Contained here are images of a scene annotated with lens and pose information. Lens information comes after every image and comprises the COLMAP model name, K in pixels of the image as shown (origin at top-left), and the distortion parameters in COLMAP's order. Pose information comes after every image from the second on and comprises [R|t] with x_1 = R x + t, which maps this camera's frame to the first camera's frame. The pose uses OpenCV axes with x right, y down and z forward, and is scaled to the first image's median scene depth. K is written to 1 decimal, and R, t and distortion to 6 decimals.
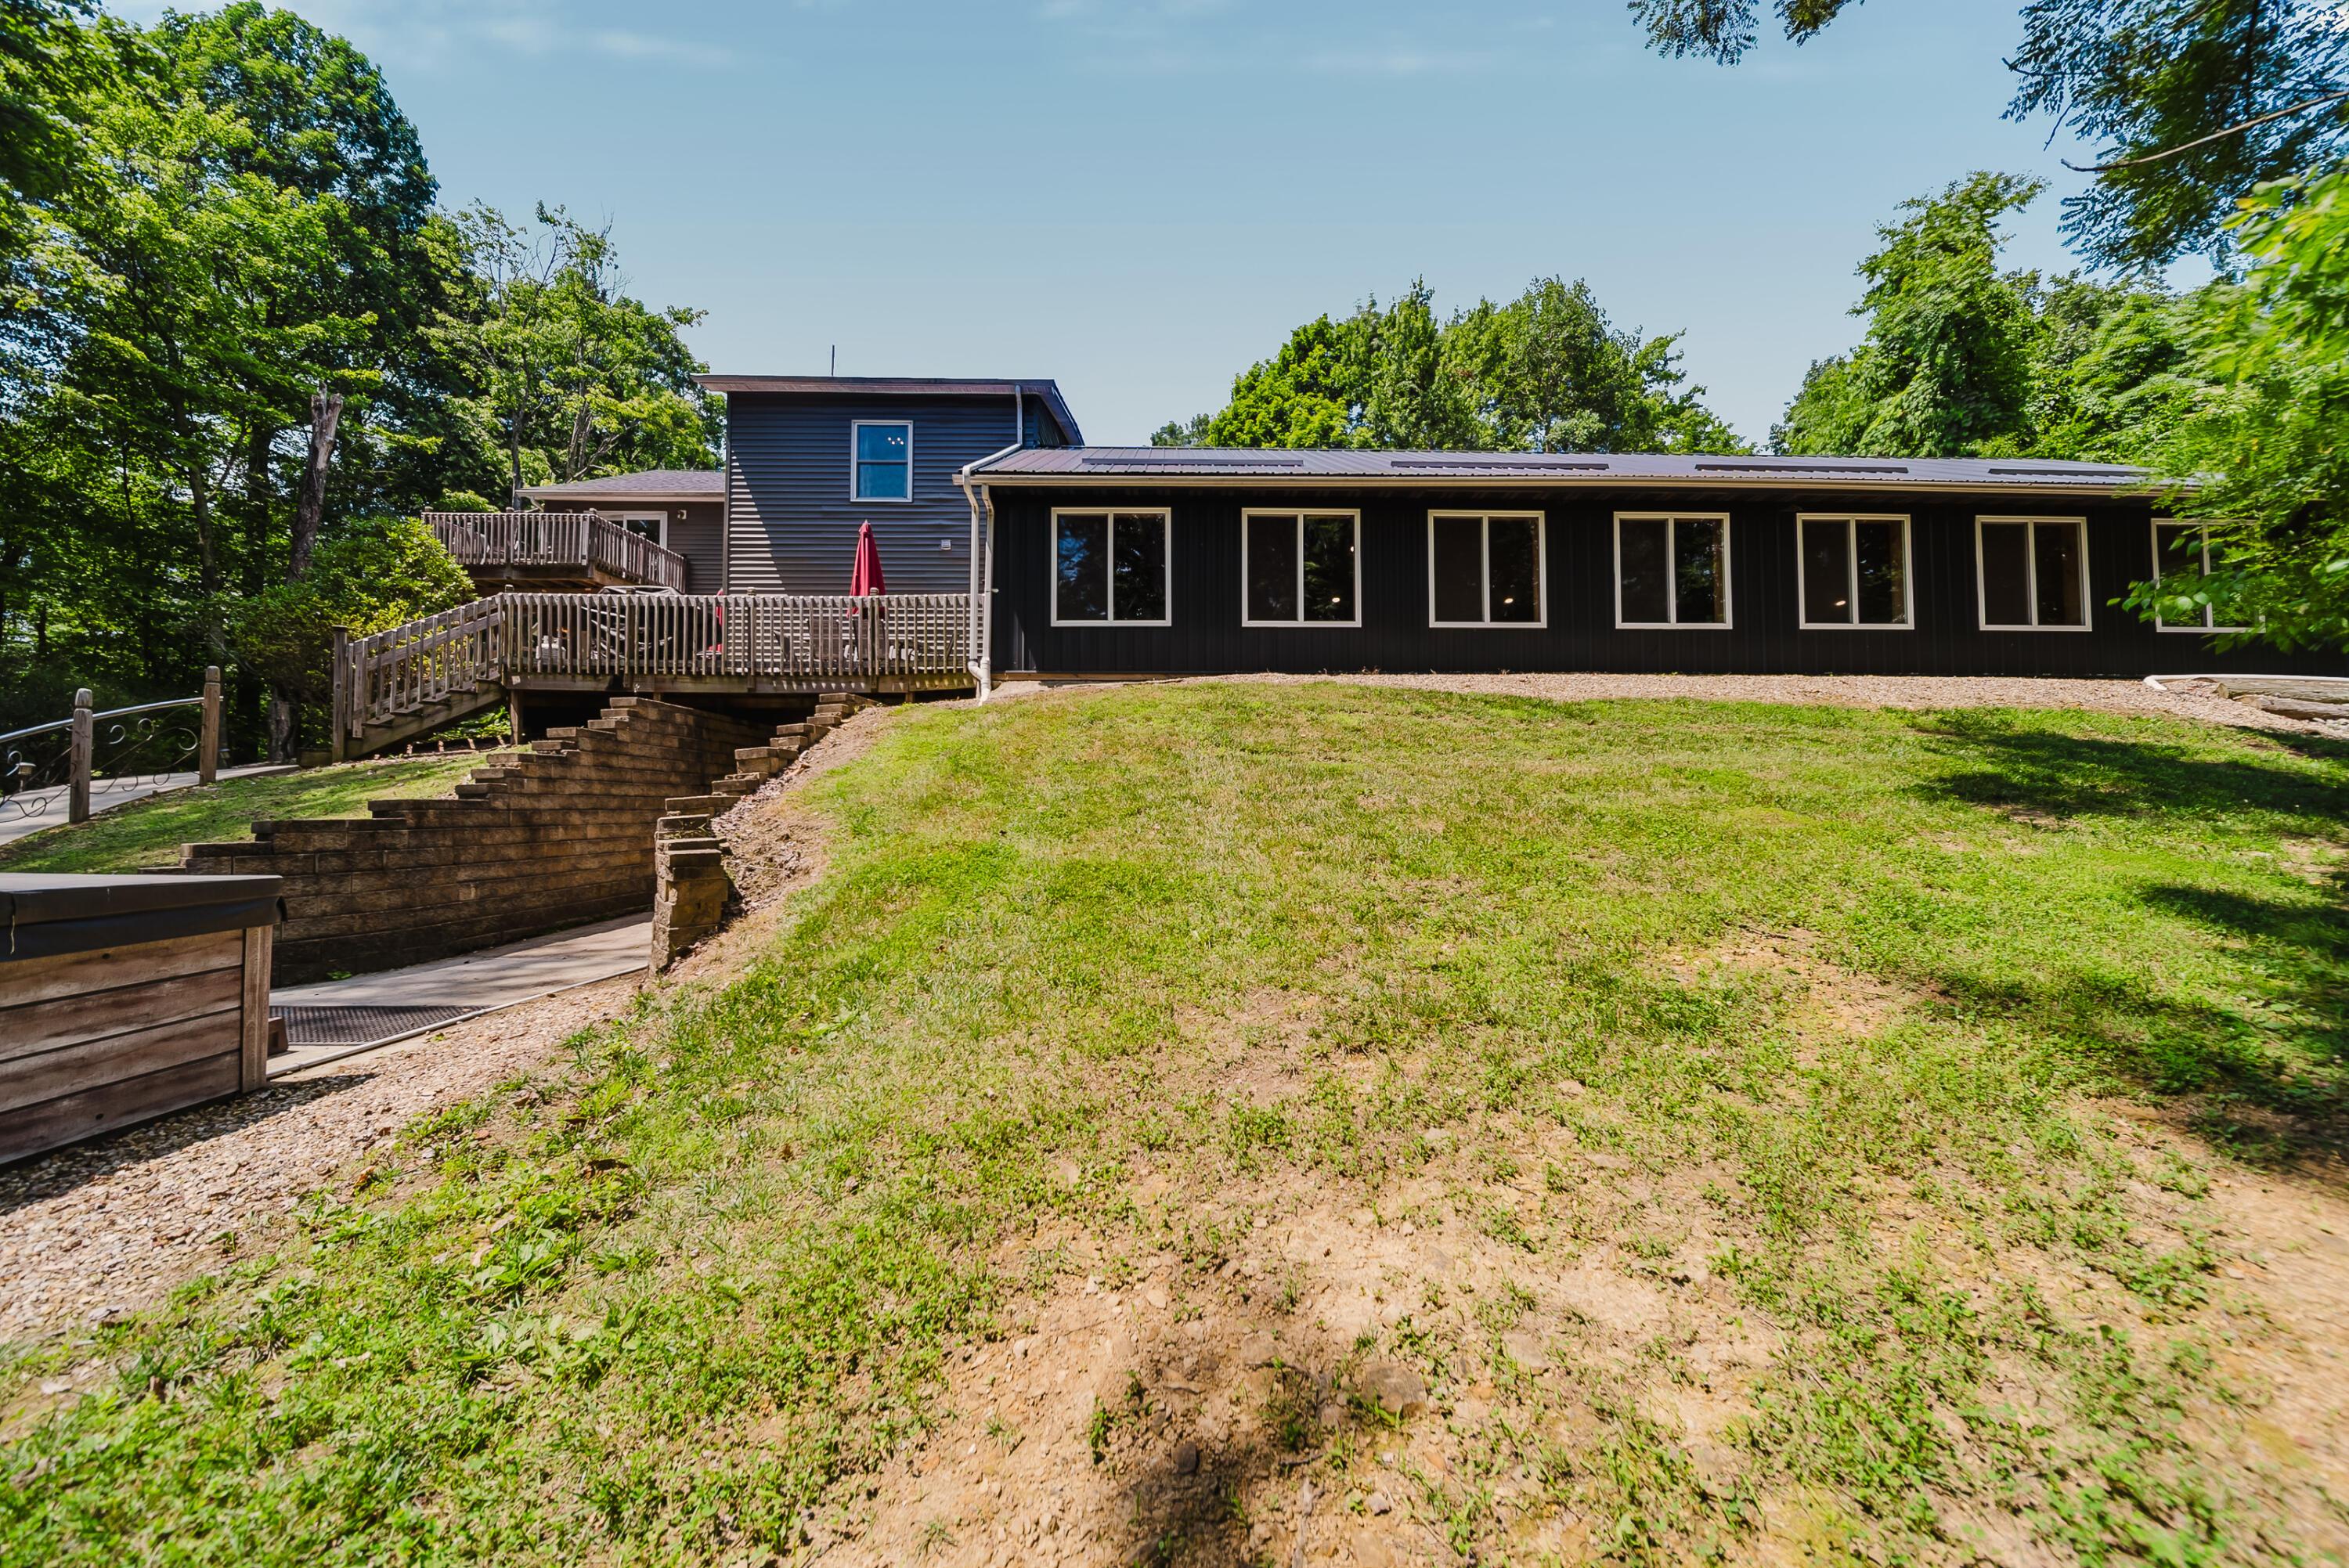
lens RADIAL K [[836.0, 0, 1179.4], [0, 836.0, 774.1], [0, 0, 1]] dist [-0.001266, -0.001868]
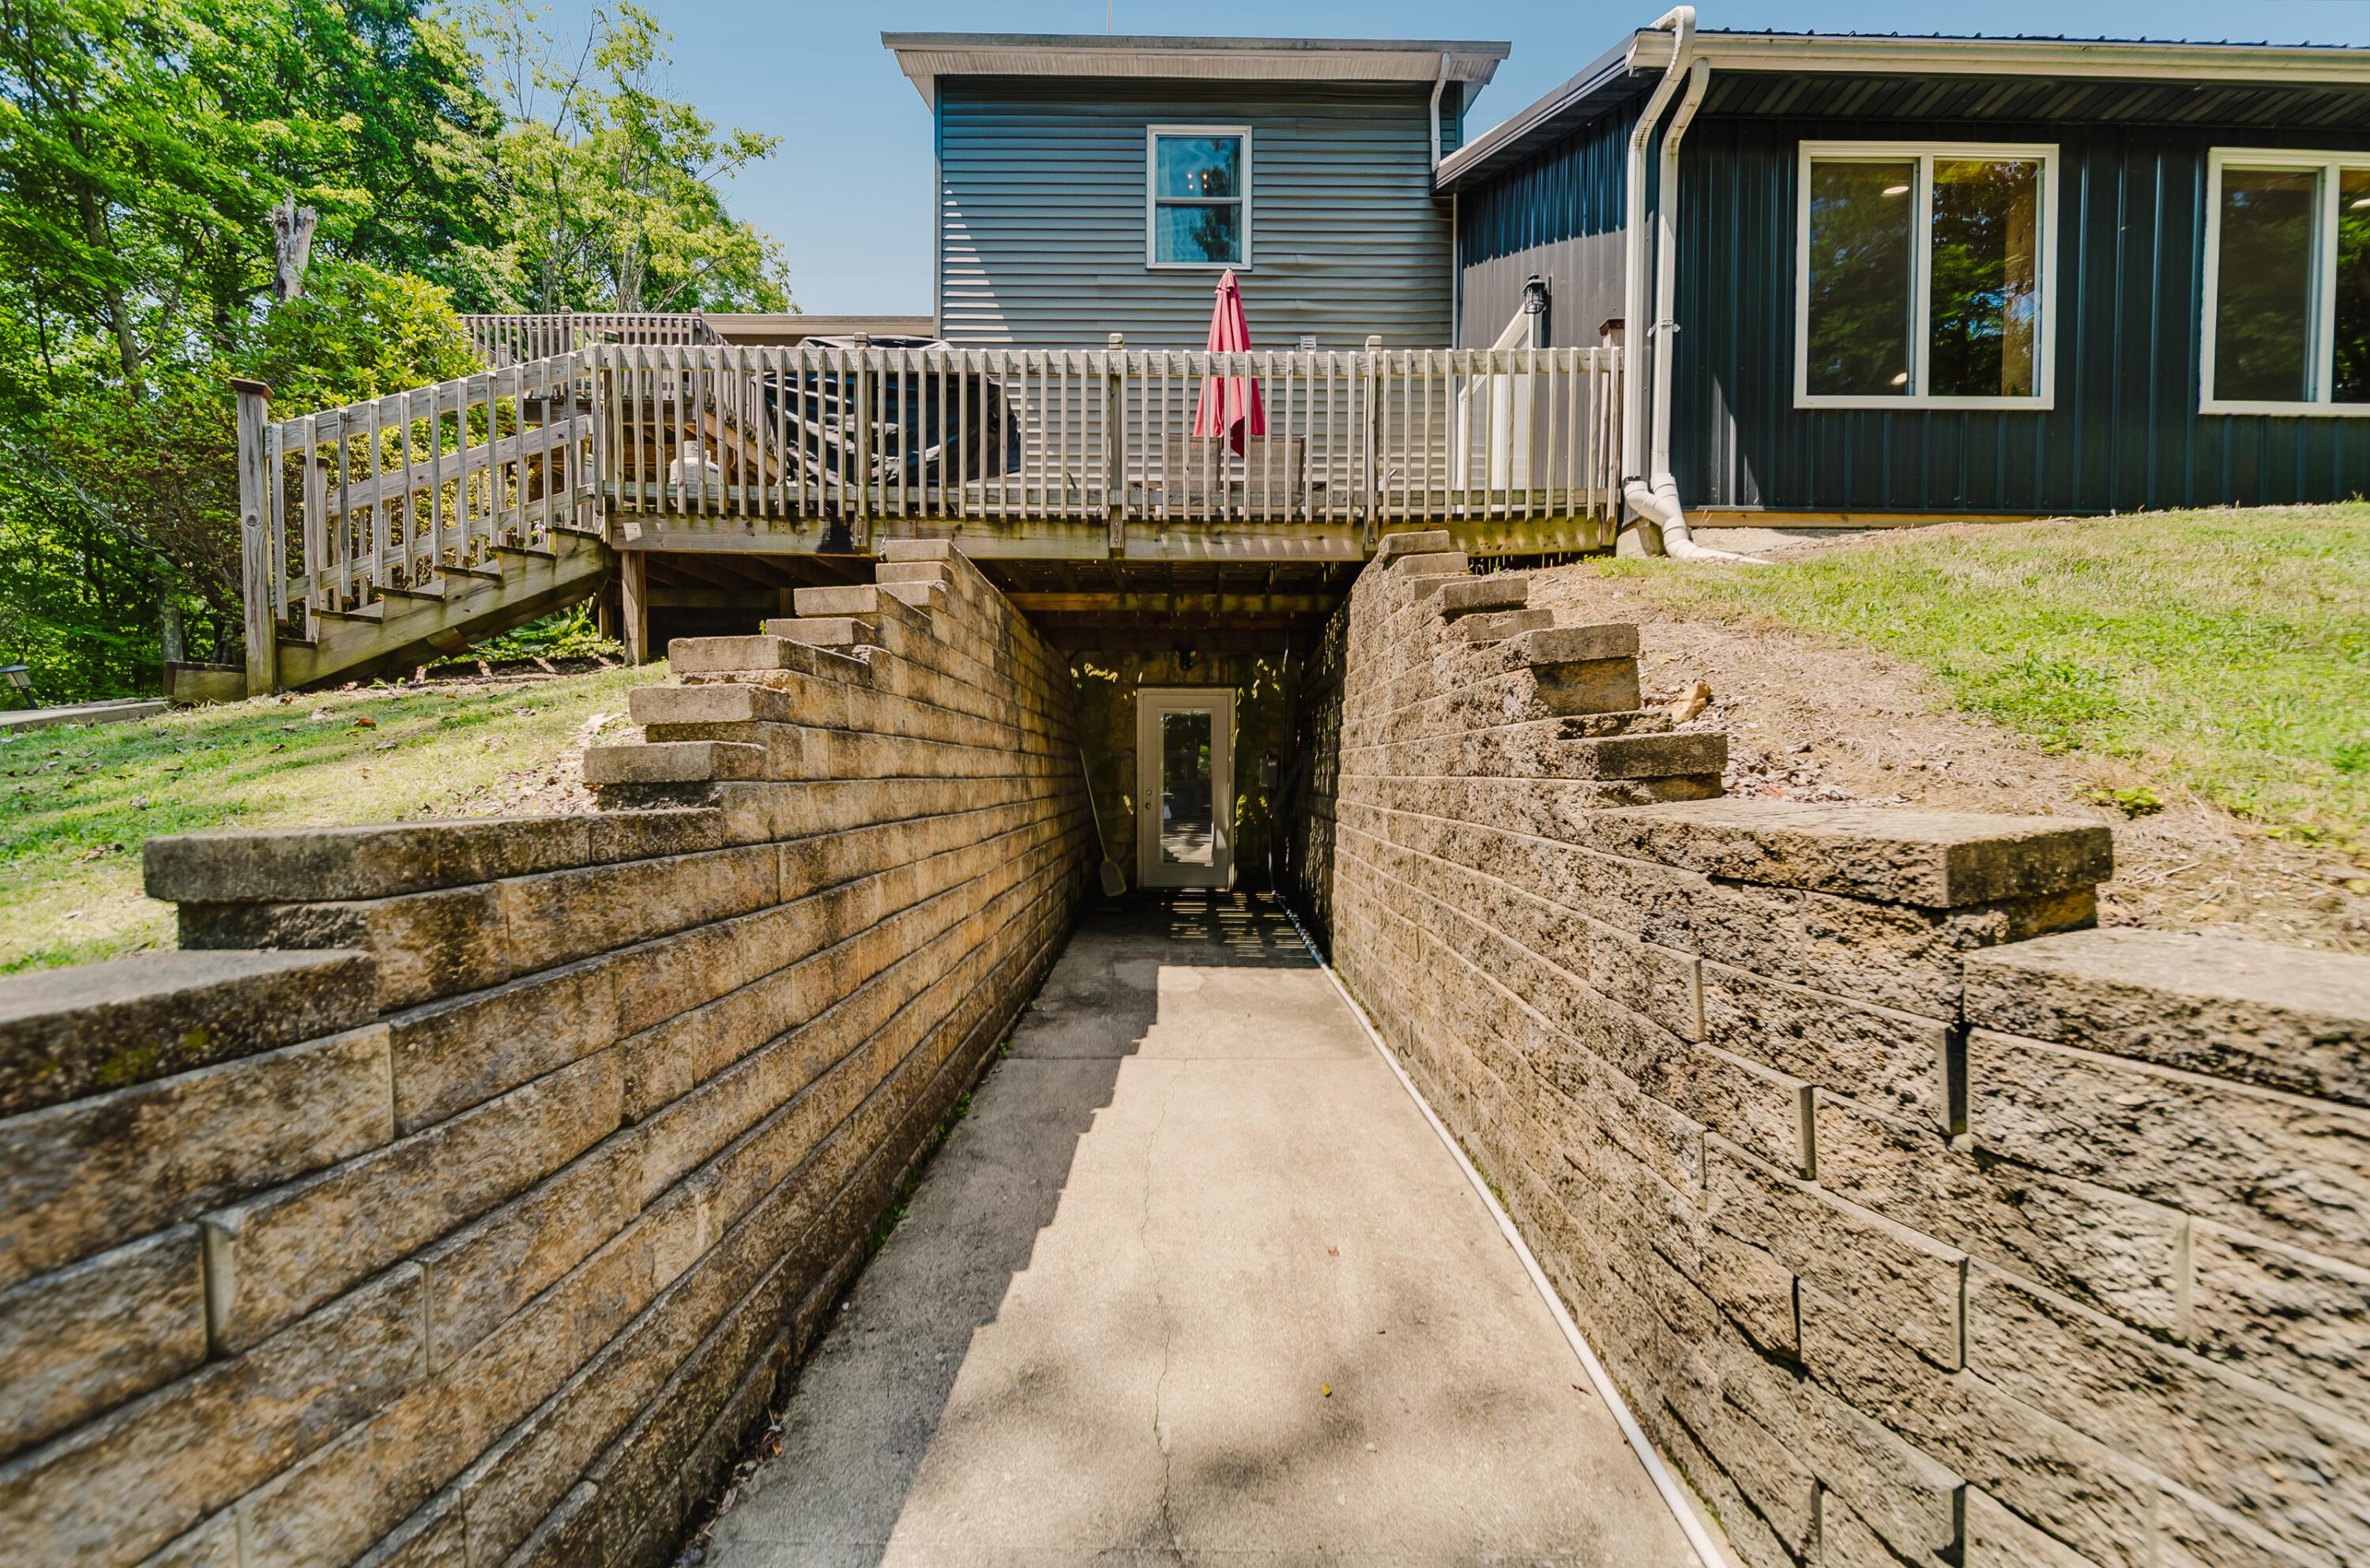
lens RADIAL K [[860.7, 0, 1200.2], [0, 860.7, 789.6], [0, 0, 1]] dist [-0.002028, -0.000210]
pose [[0.999821, 0.007602, -0.017350, -0.354581], [-0.006605, 0.998363, 0.056808, 0.005141], [0.017753, -0.056683, 0.998234, 0.388836]]
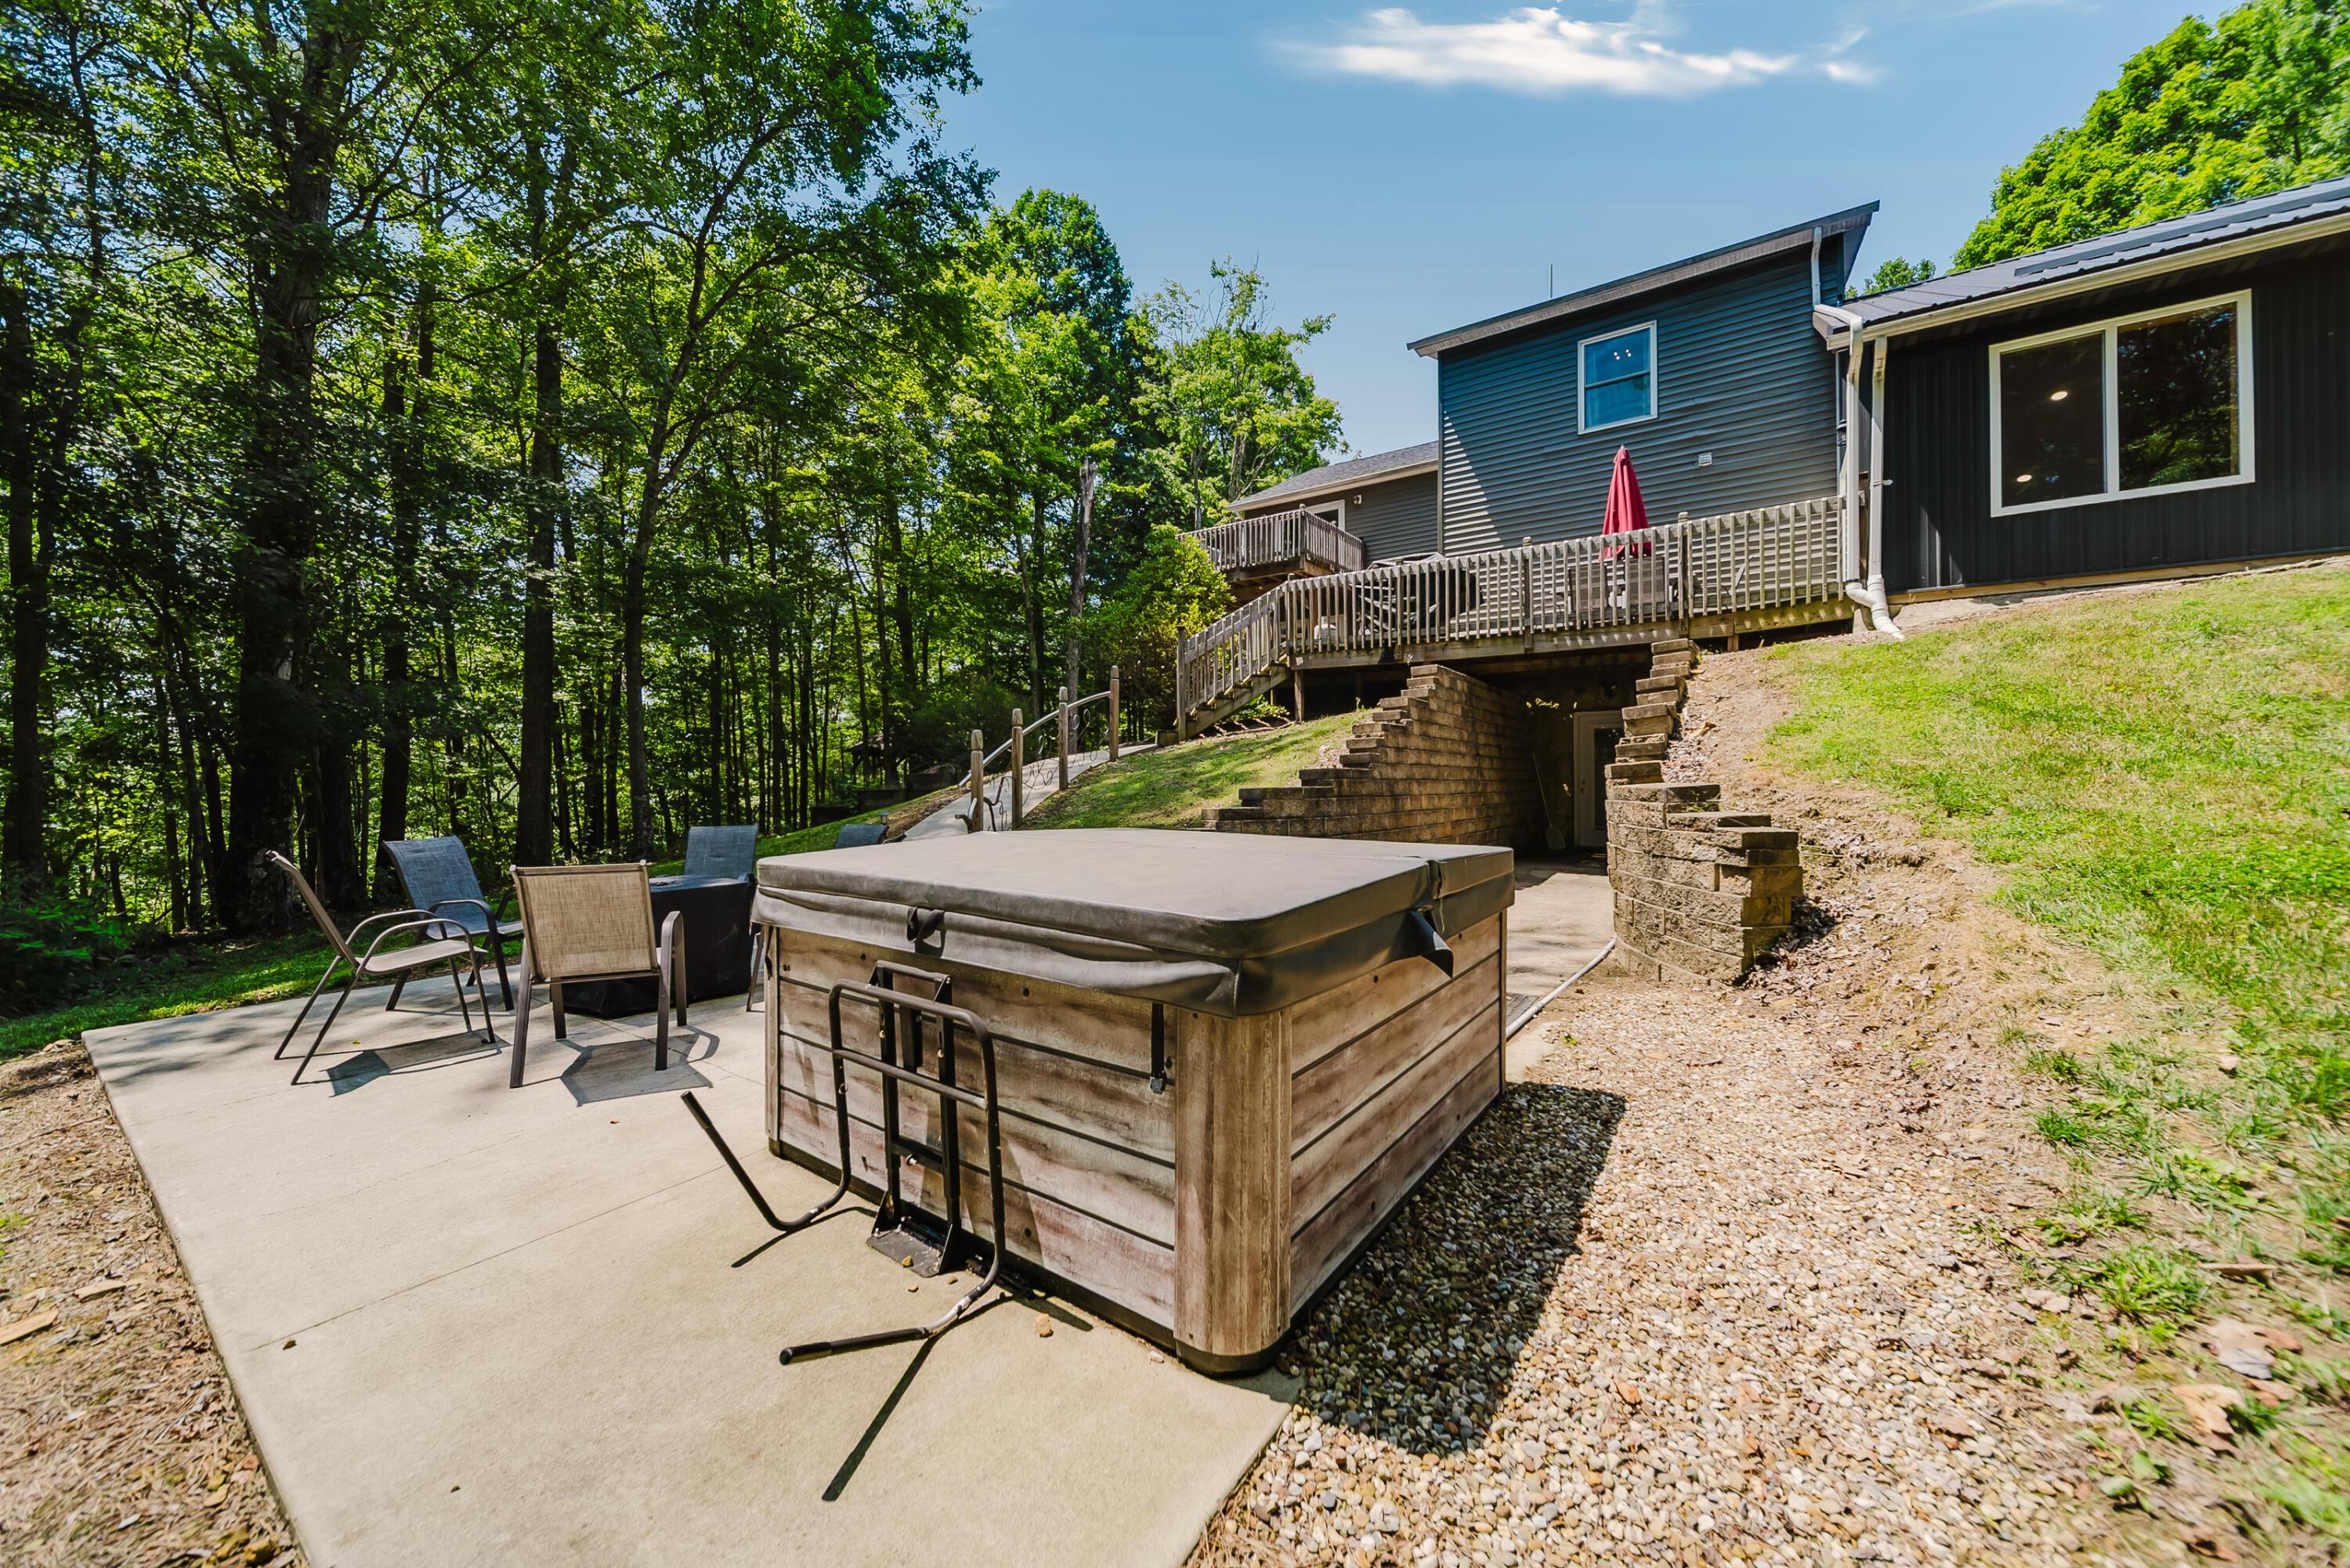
lens RADIAL K [[836.4, 0, 1179.9], [0, 836.4, 774.1], [0, 0, 1]] dist [-0.001266, -0.001868]
pose [[0.805325, -0.004931, -0.592813, -0.217252], [0.021827, 0.999534, 0.021339, 0.005375], [0.592432, -0.030124, 0.805057, 0.026394]]
